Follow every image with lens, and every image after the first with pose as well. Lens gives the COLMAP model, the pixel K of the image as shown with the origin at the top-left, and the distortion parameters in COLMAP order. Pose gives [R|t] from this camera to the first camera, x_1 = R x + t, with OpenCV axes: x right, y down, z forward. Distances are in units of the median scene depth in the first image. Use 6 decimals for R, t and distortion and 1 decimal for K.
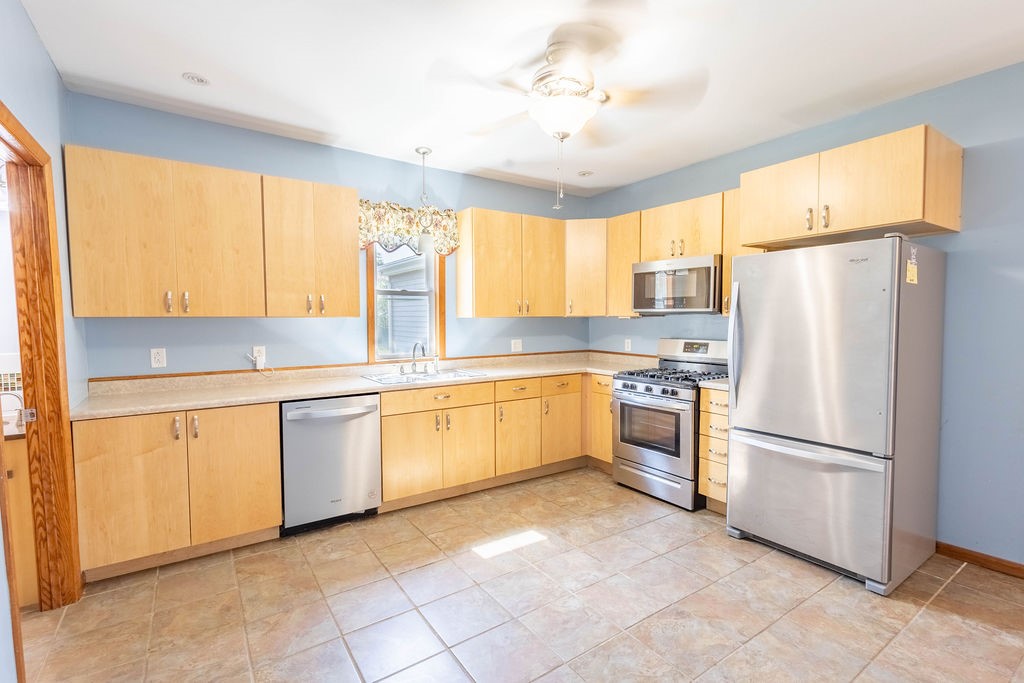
lens RADIAL K [[469.9, 0, 514.8], [0, 469.9, 342.5], [0, 0, 1]] dist [0.008728, -0.001665]
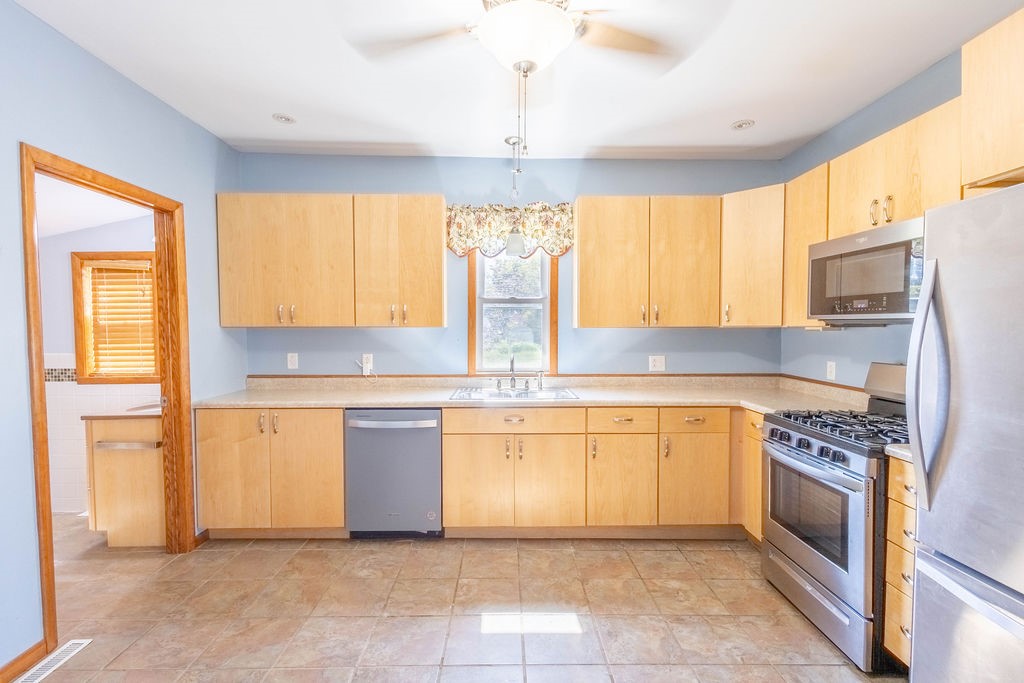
lens RADIAL K [[469.9, 0, 514.8], [0, 469.9, 342.5], [0, 0, 1]] dist [0.008728, -0.001665]
pose [[0.832790, 0.020849, -0.553197, 0.322981], [-0.031694, 0.999447, -0.010046, -0.017382], [0.552682, 0.025899, 0.832990, 0.281302]]
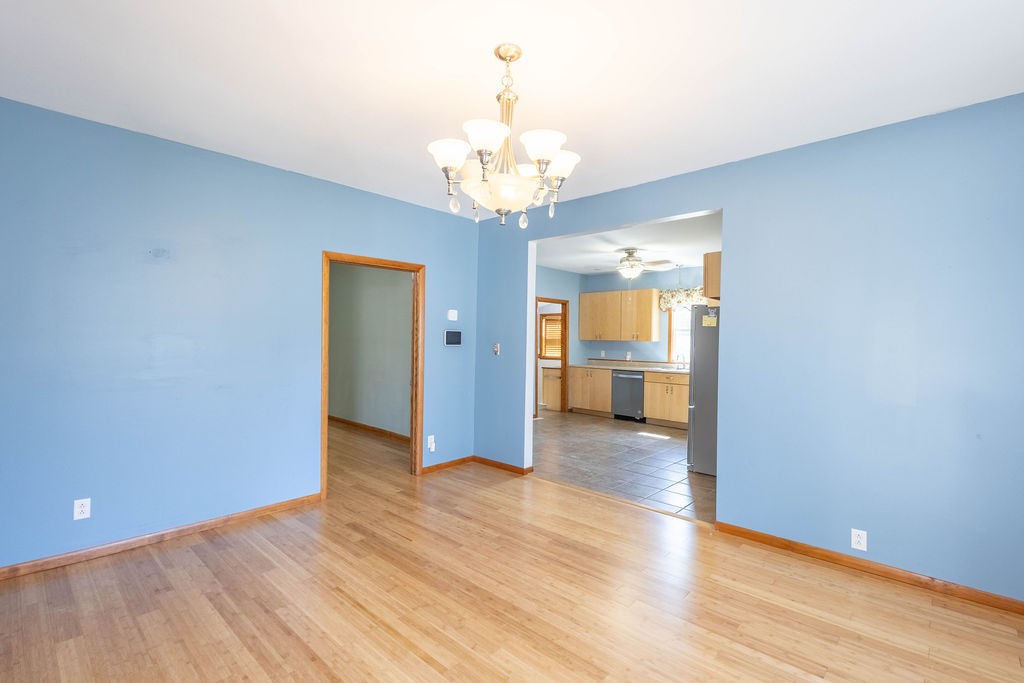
lens RADIAL K [[469.9, 0, 514.8], [0, 469.9, 342.5], [0, 0, 1]] dist [0.008728, -0.001665]
pose [[0.212436, 0.010343, -0.977120, 1.841182], [-0.069077, 0.997601, -0.004458, 0.010963], [0.974730, 0.068443, 0.212641, -0.181510]]
